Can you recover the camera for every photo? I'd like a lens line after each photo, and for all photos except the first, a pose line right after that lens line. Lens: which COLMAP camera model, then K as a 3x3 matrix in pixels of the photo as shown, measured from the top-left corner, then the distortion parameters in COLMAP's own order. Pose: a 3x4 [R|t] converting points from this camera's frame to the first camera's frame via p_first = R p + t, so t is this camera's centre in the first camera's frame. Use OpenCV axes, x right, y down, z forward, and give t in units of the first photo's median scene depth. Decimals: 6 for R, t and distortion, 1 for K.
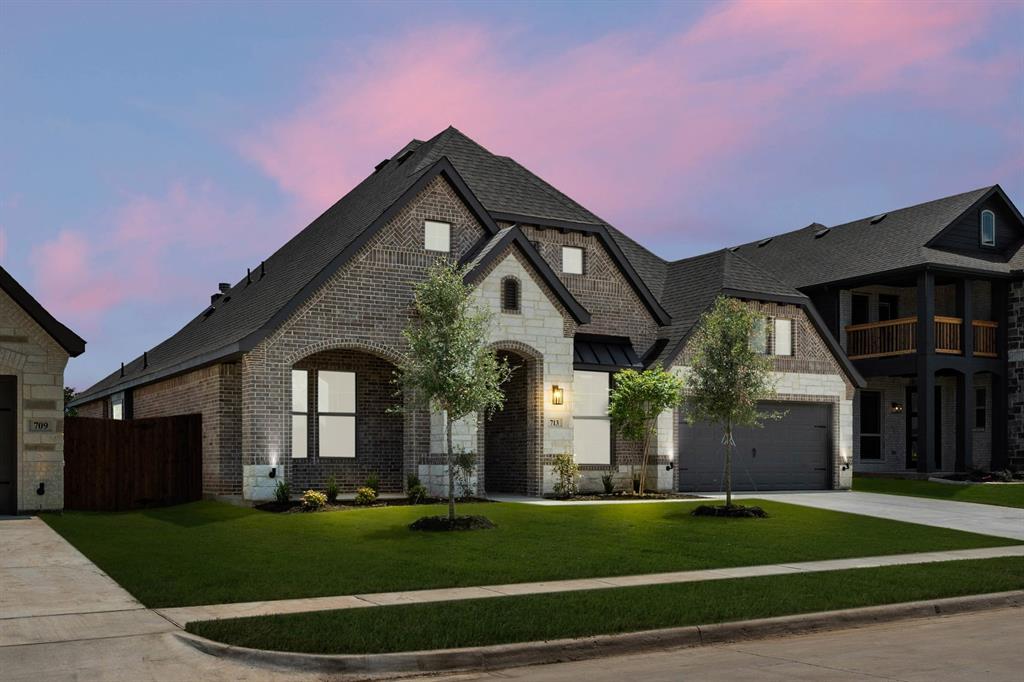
lens RADIAL K [[678.6, 0, 511.8], [0, 678.6, 342.0], [0, 0, 1]] dist [0.005815, 0.002500]
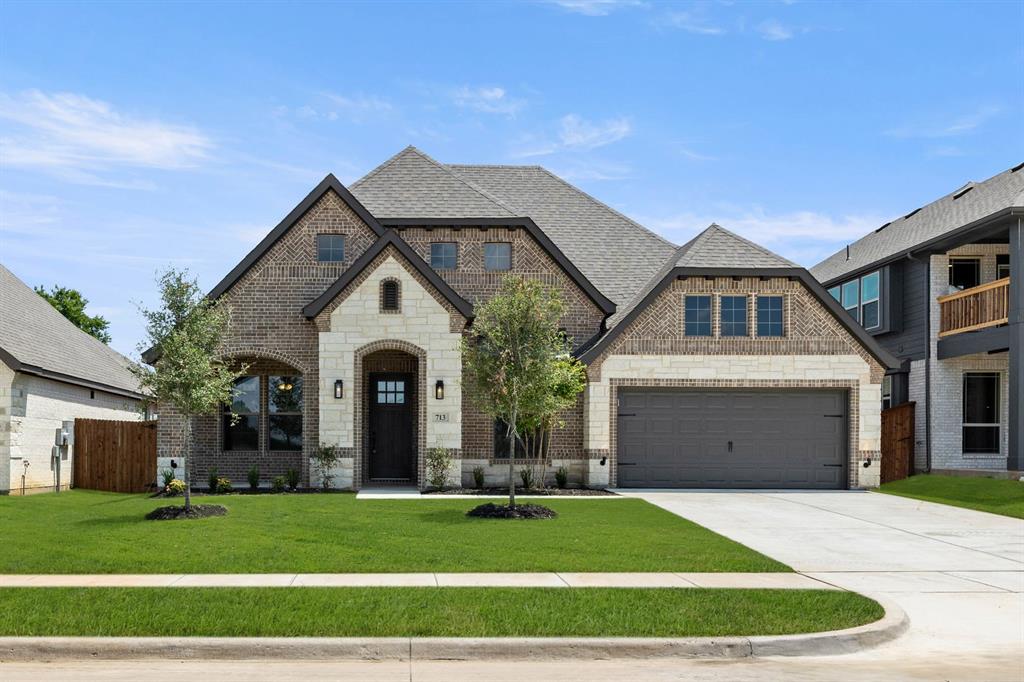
lens RADIAL K [[595.8, 0, 515.6], [0, 595.8, 358.0], [0, 0, 1]] dist [0.005791, 0.000636]
pose [[0.930067, -0.055568, -0.363163, 0.494696], [0.060392, 0.998173, 0.001933, 0.035155], [0.362392, -0.023730, 0.931724, 0.209654]]
